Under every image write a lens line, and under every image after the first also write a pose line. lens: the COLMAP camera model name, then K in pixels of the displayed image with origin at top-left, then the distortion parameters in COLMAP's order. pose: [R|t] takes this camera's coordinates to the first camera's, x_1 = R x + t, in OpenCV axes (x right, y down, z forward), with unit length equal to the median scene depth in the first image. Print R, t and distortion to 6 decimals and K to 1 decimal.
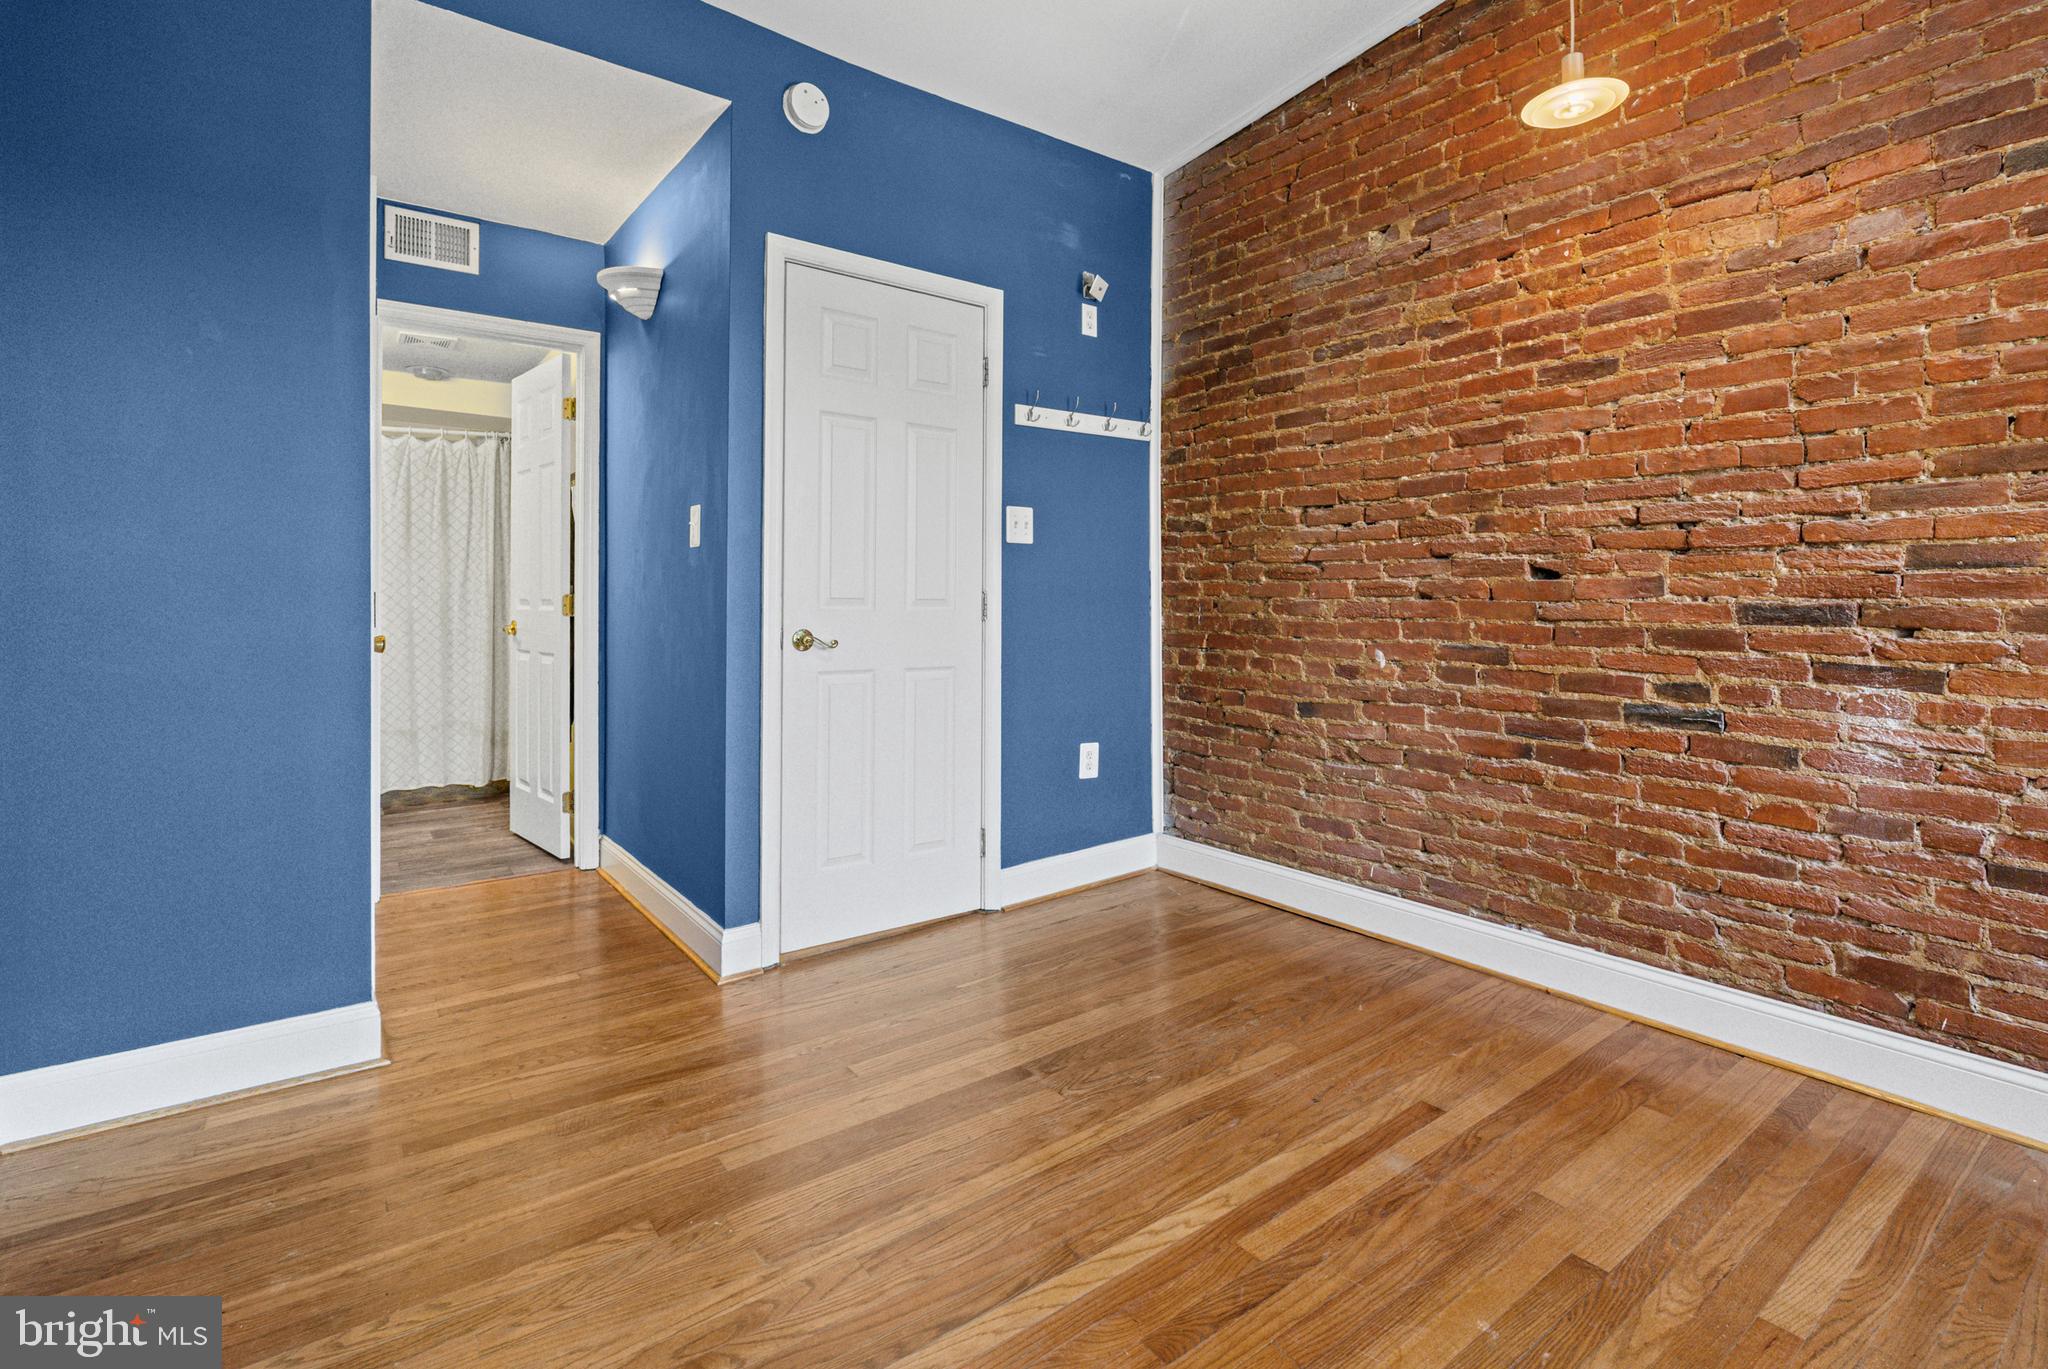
lens RADIAL K [[945.1, 0, 1027.7], [0, 945.1, 592.2], [0, 0, 1]] dist [-0.001902, -0.000381]
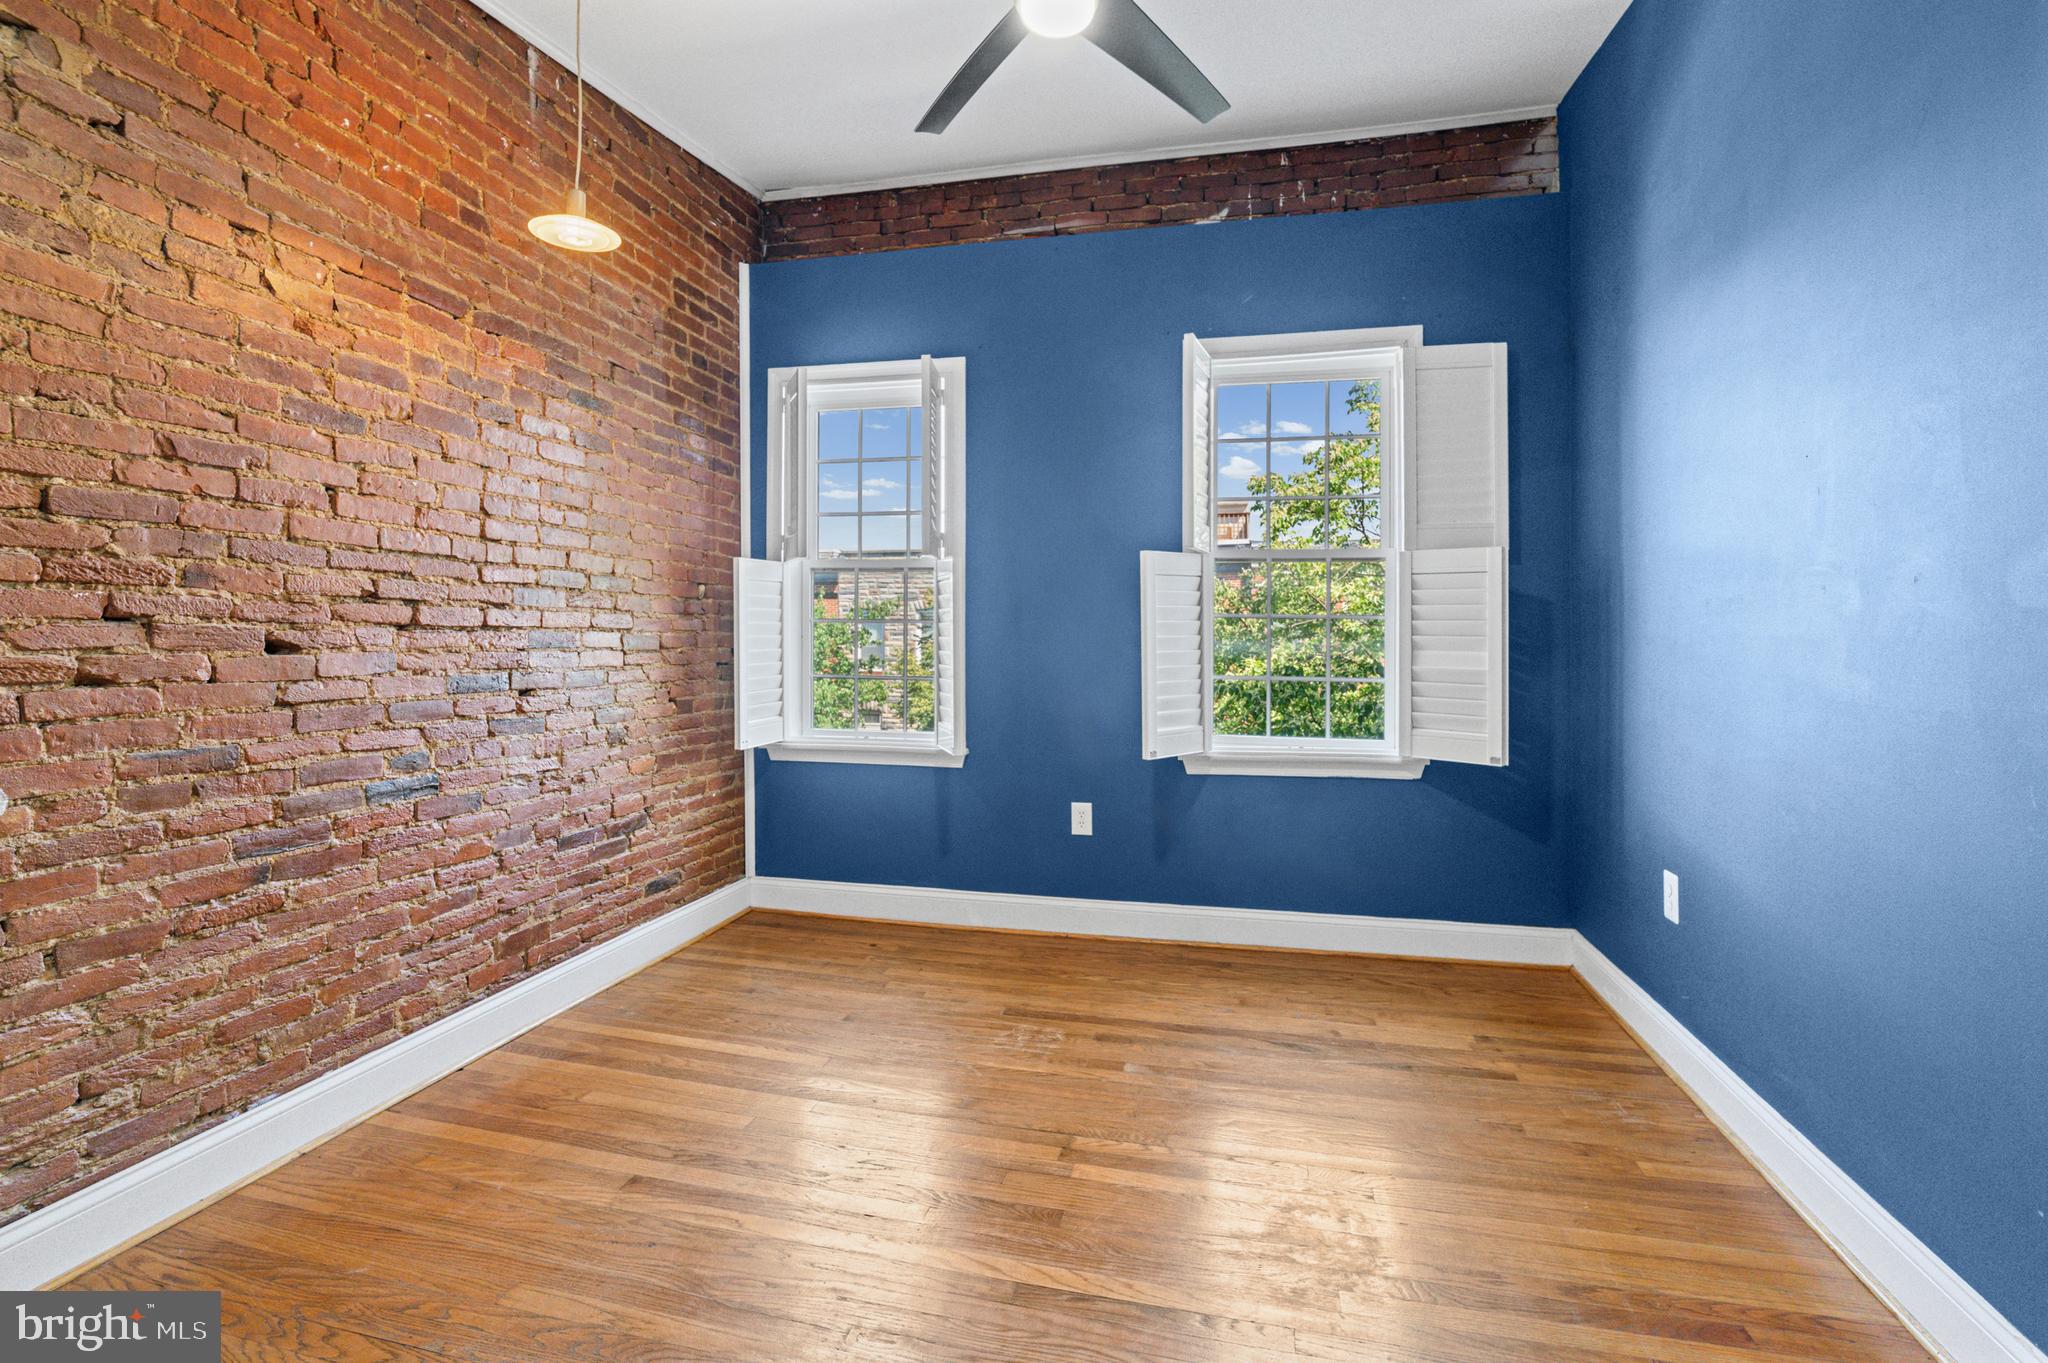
lens RADIAL K [[933.1, 0, 1023.8], [0, 933.1, 619.0], [0, 0, 1]] dist [0.001057, 0.000092]
pose [[-0.634839, 0.016964, 0.772458, -0.605734], [-0.007299, 0.999583, -0.027951, -0.033571], [-0.772610, -0.023383, -0.634450, 1.281580]]
